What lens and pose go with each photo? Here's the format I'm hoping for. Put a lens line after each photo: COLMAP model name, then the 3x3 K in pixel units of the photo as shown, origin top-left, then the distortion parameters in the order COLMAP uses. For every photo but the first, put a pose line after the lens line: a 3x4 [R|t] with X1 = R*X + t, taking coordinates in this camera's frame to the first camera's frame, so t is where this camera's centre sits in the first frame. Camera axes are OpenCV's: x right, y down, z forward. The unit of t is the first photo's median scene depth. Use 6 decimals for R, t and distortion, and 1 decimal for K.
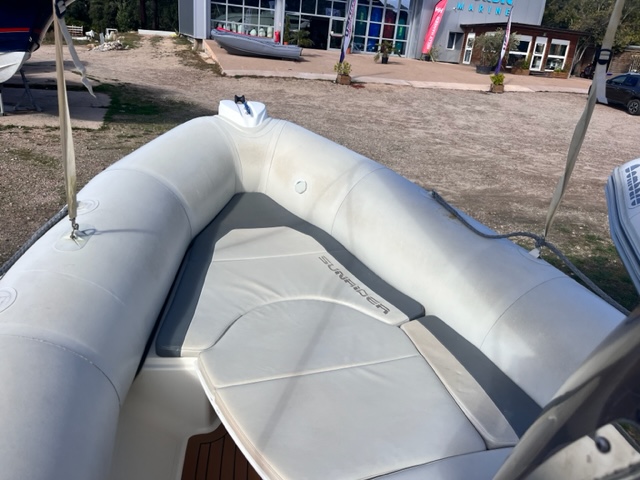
lens RADIAL K [[488.1, 0, 322.1], [0, 488.1, 243.5], [0, 0, 1]] dist [0.042638, -0.051740]
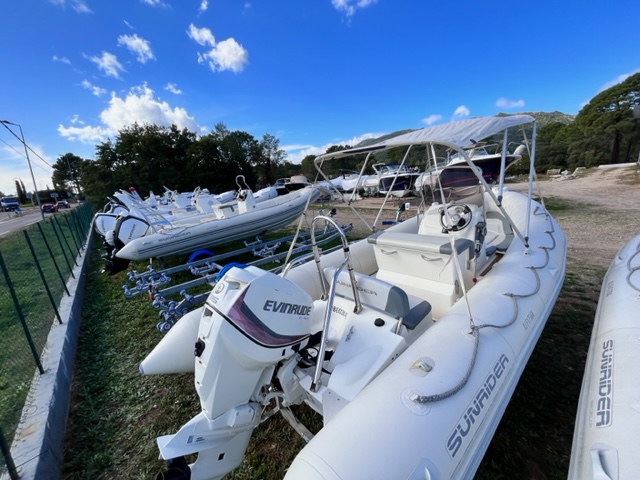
lens RADIAL K [[261.3, 0, 319.4], [0, 261.3, 240.1], [0, 0, 1]] dist [-0.000277, 0.000563]
pose [[0.382130, 0.092501, -0.919467, 0.125488], [-0.256446, 0.966513, -0.009344, 0.048550], [0.887813, 0.239365, 0.393056, -0.091281]]
